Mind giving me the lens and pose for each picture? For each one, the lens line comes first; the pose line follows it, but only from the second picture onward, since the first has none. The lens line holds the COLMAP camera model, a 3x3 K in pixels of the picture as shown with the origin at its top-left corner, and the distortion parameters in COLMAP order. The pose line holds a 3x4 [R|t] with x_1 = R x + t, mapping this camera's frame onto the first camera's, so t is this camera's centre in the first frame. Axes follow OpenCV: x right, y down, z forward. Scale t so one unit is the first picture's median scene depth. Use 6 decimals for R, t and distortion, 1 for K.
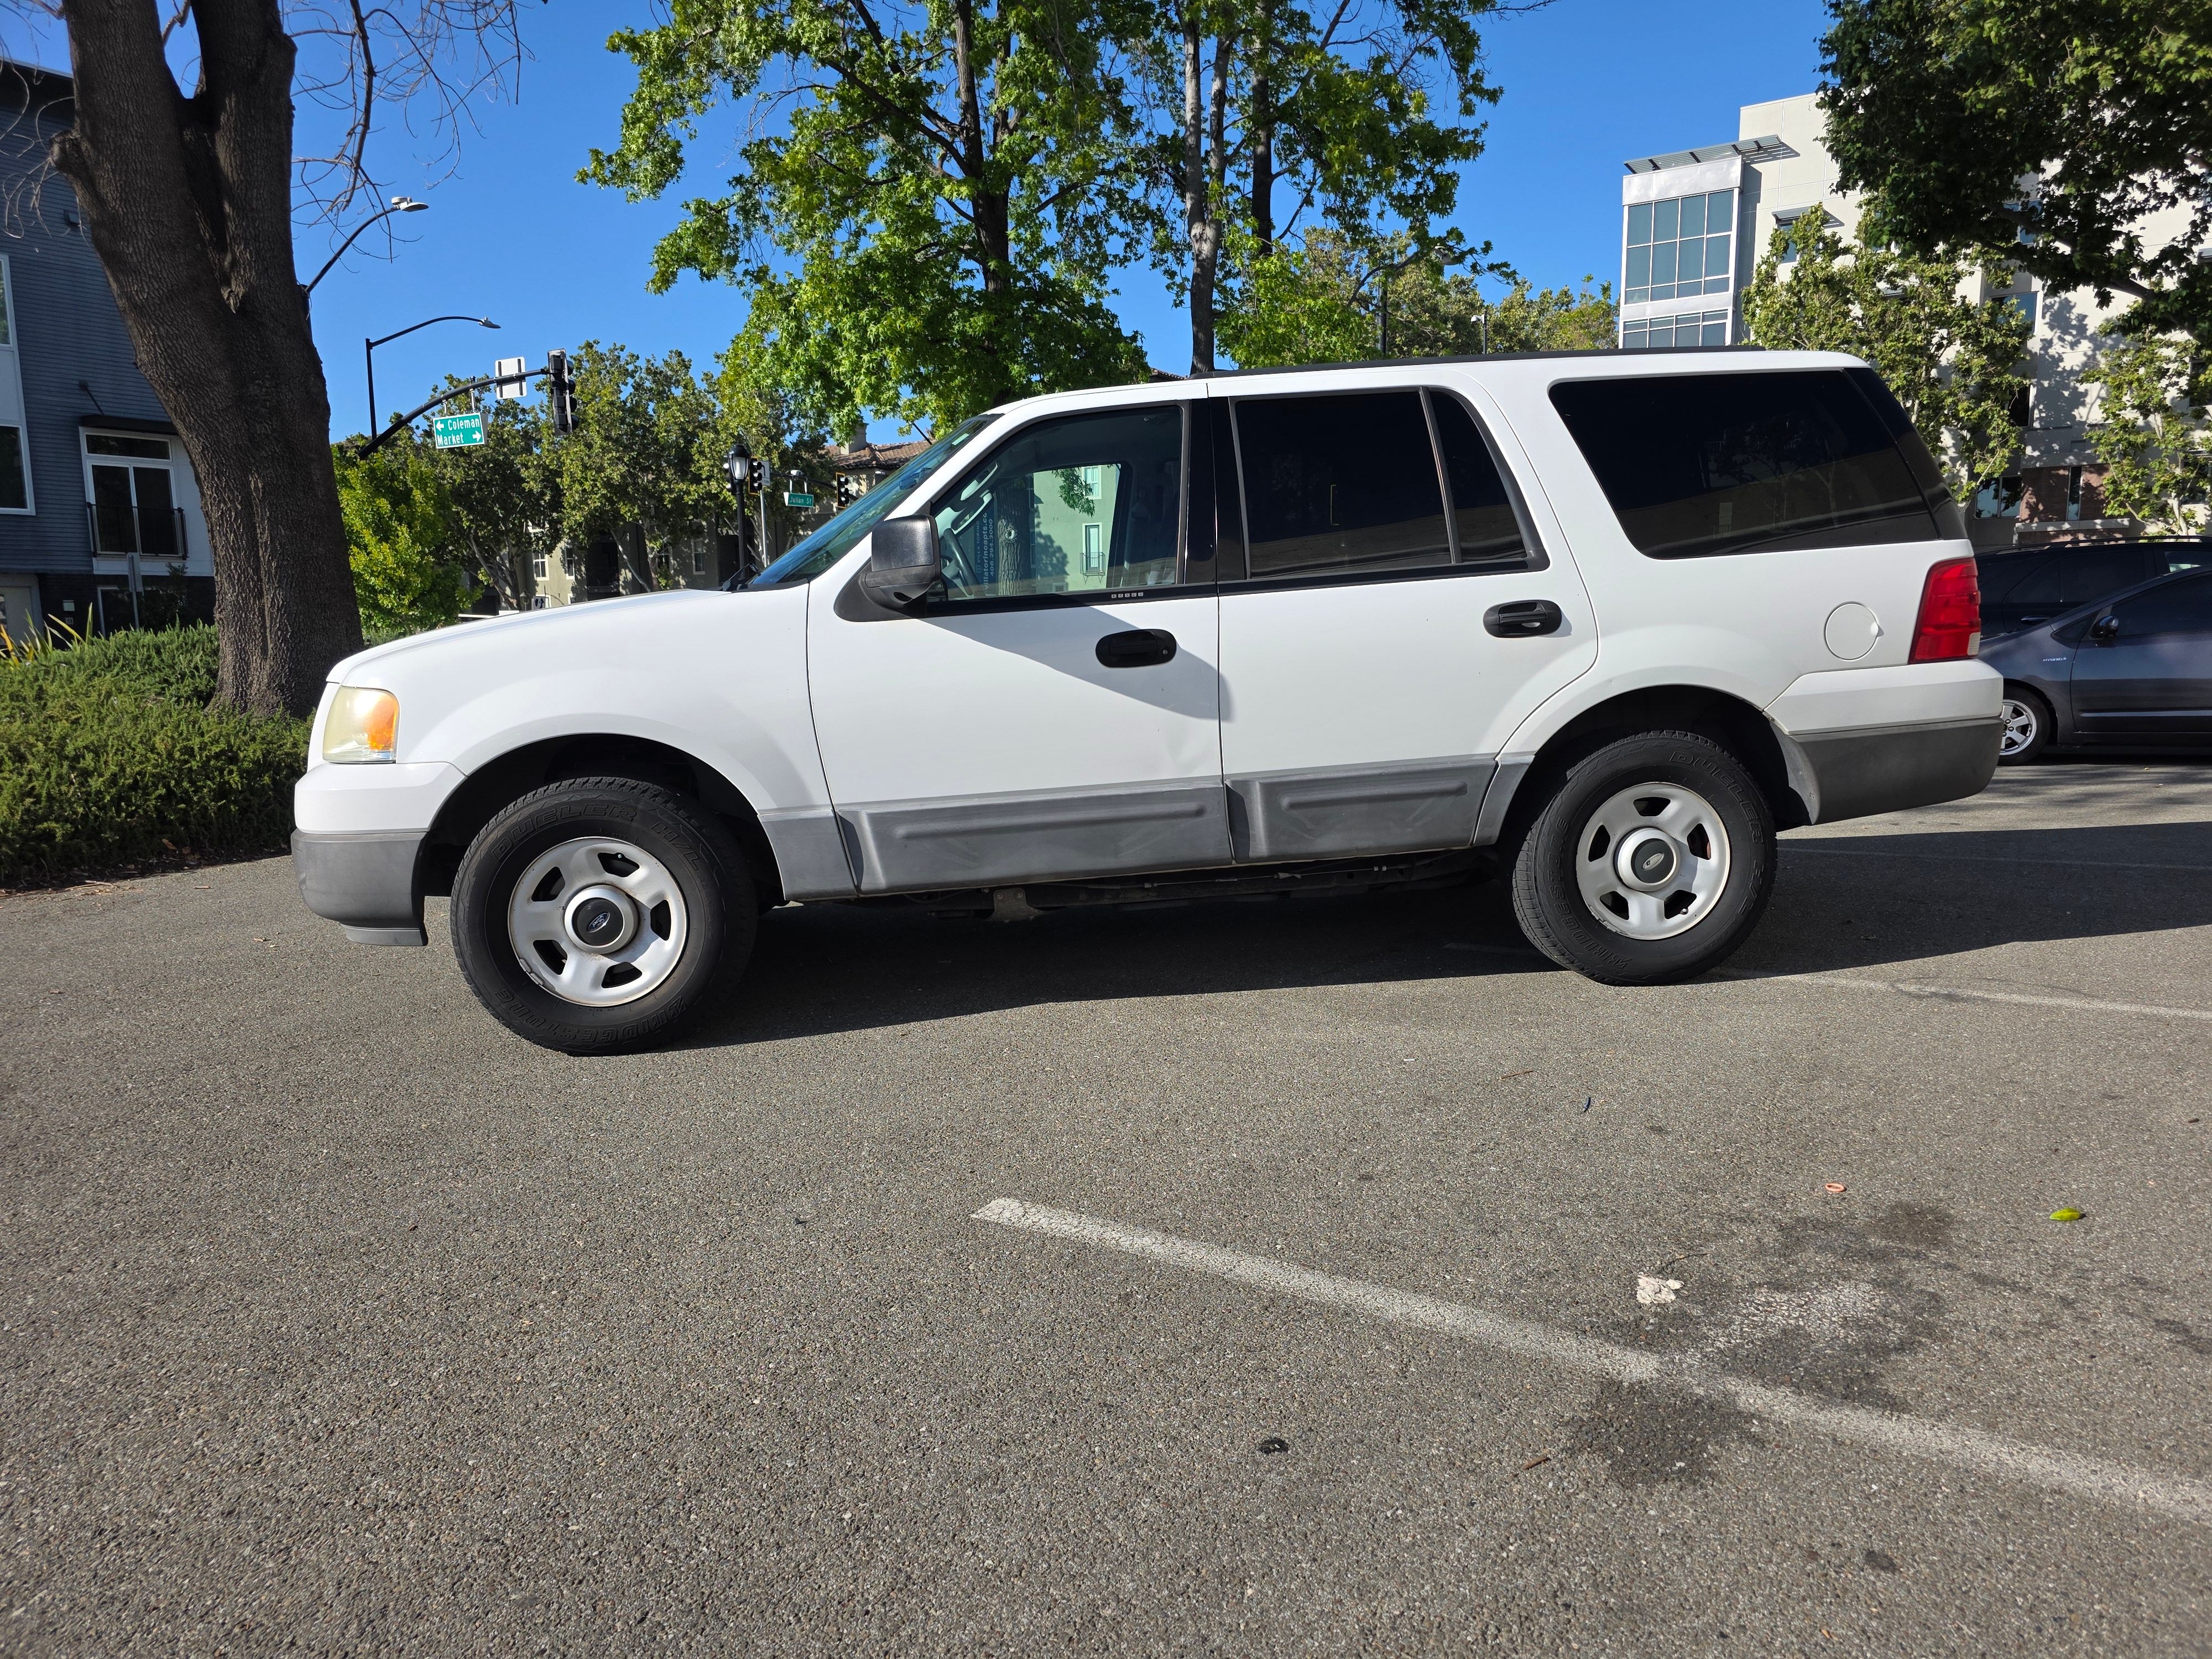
lens RADIAL K [[1494.0, 0, 1117.7], [0, 1494.0, 821.1], [0, 0, 1]] dist [0.062086, -0.051739]
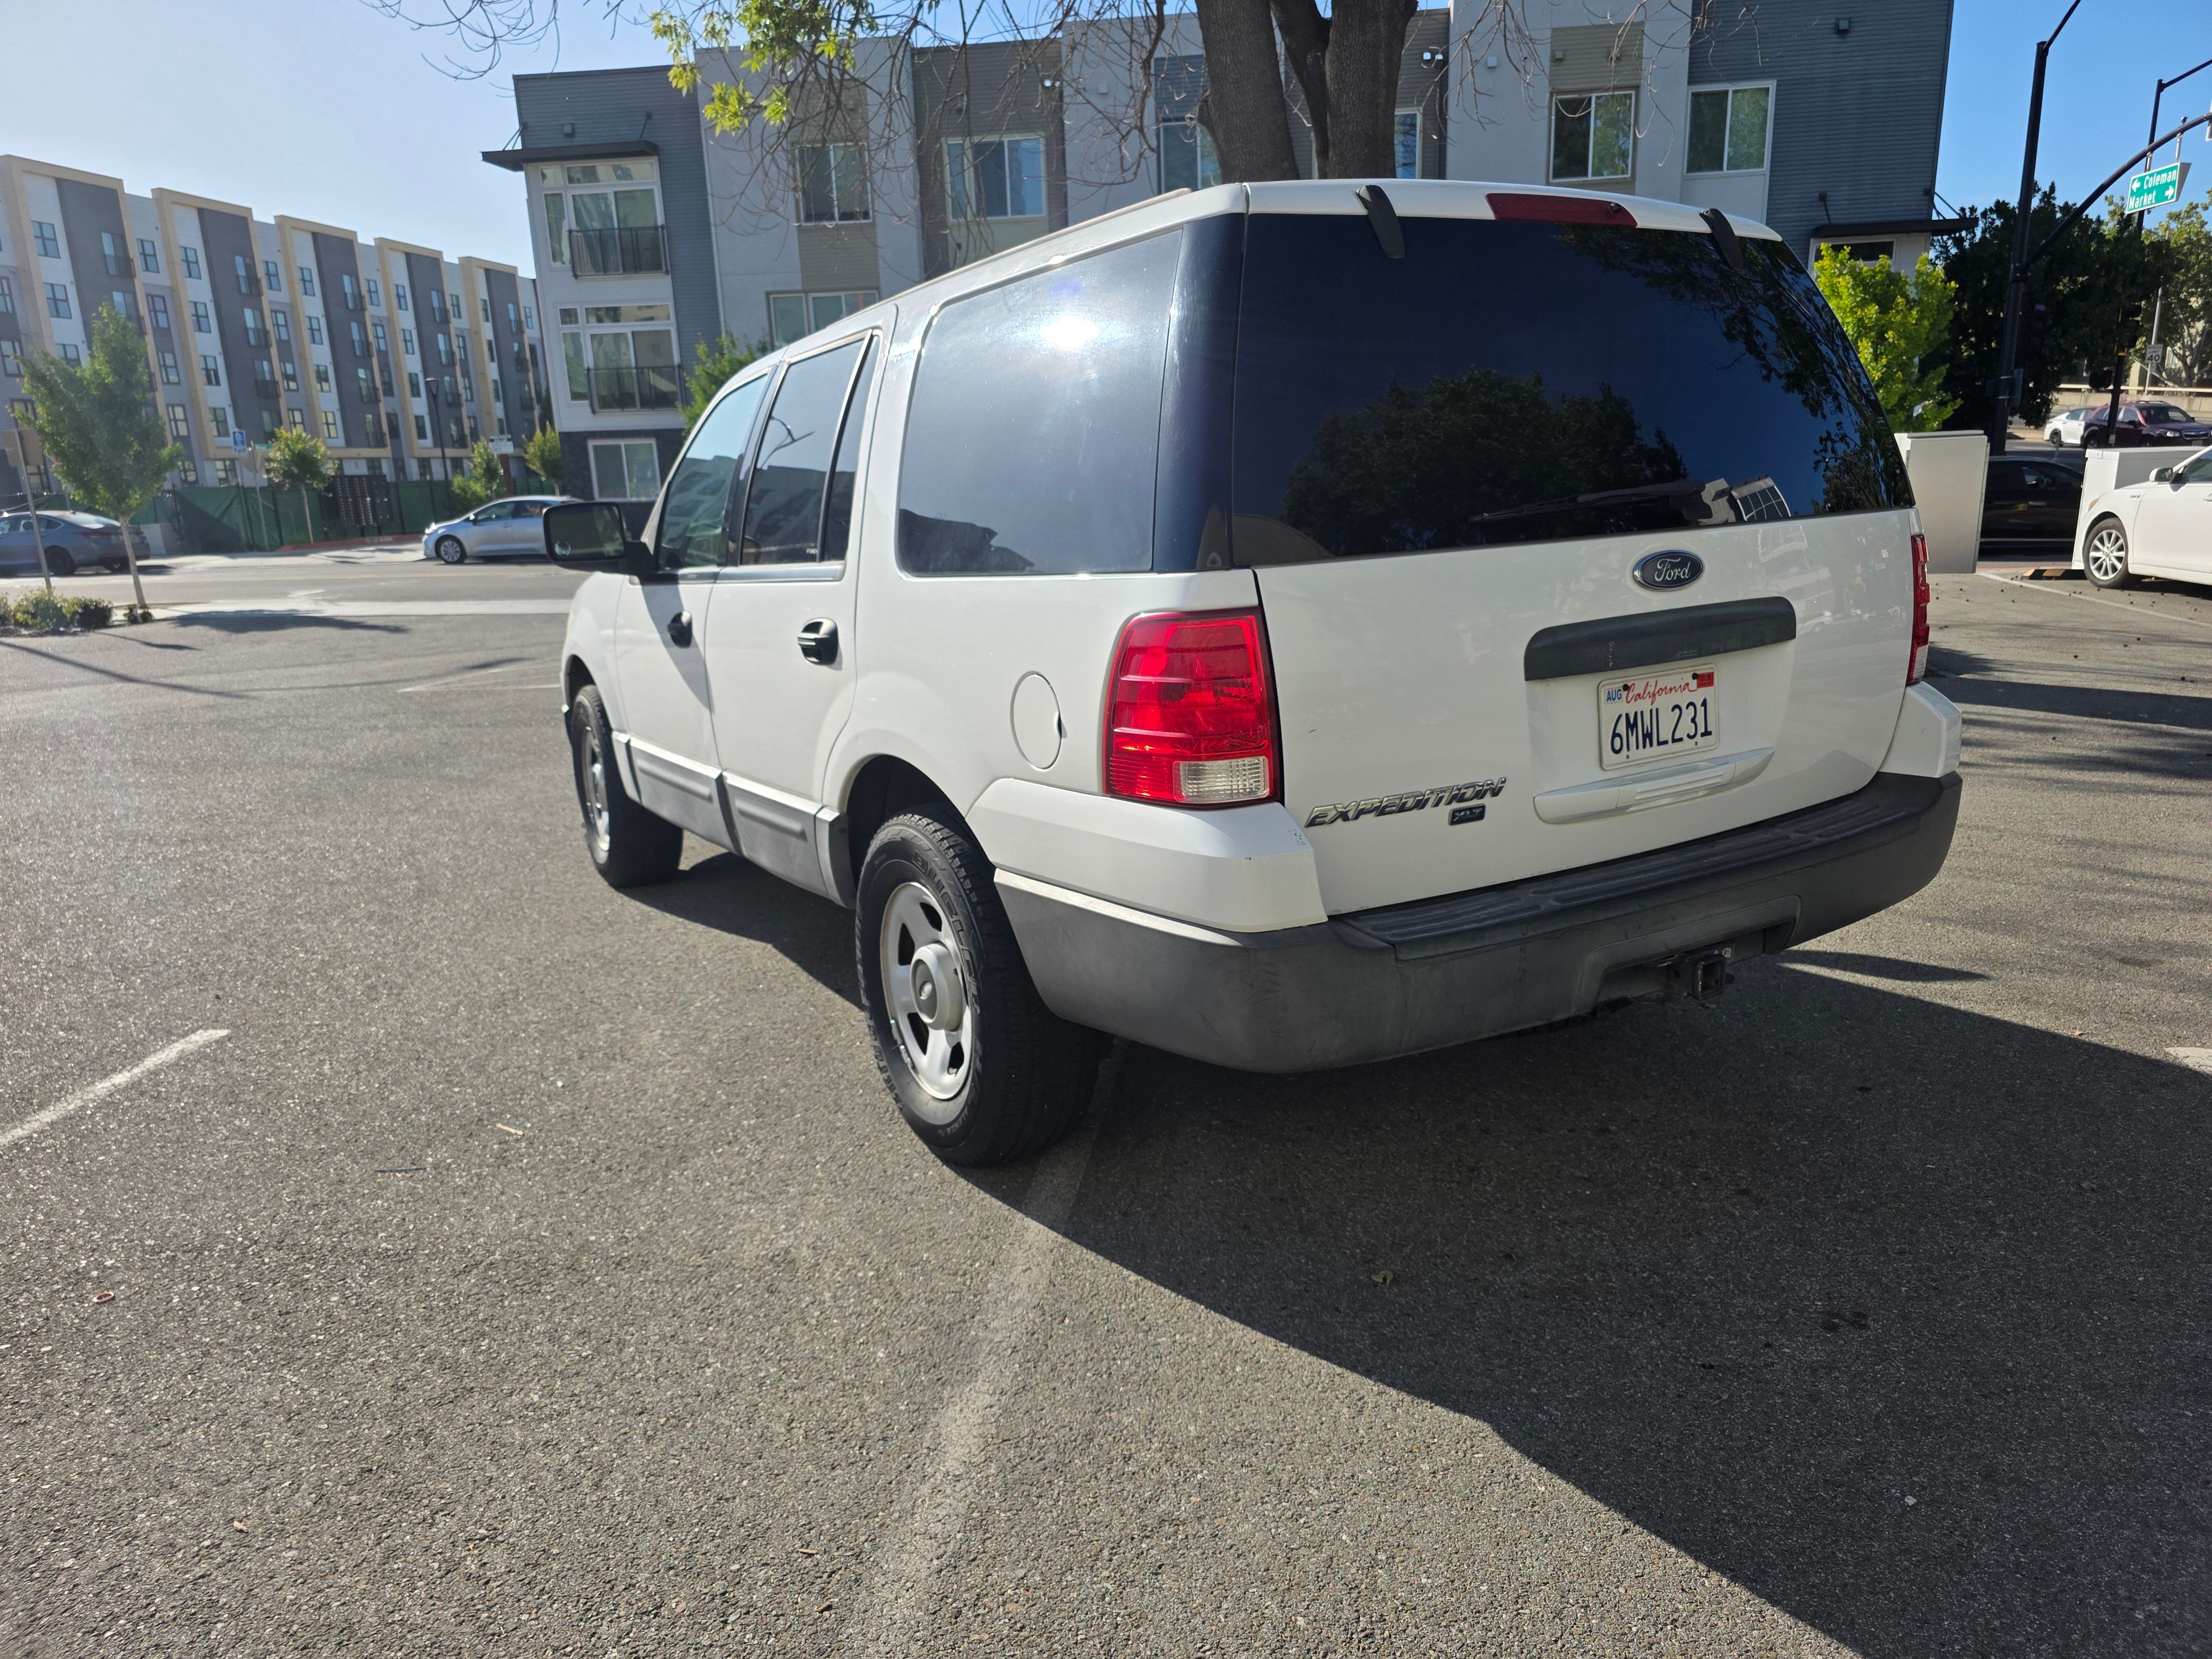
lens RADIAL K [[1494.0, 0, 1107.7], [0, 1494.0, 840.5], [0, 0, 1]] dist [0.062086, -0.051739]
pose [[0.403882, 0.224988, -0.886713, 1.016499], [-0.084300, 0.974314, 0.208819, -0.202474], [0.910918, -0.009588, 0.412475, 0.783075]]
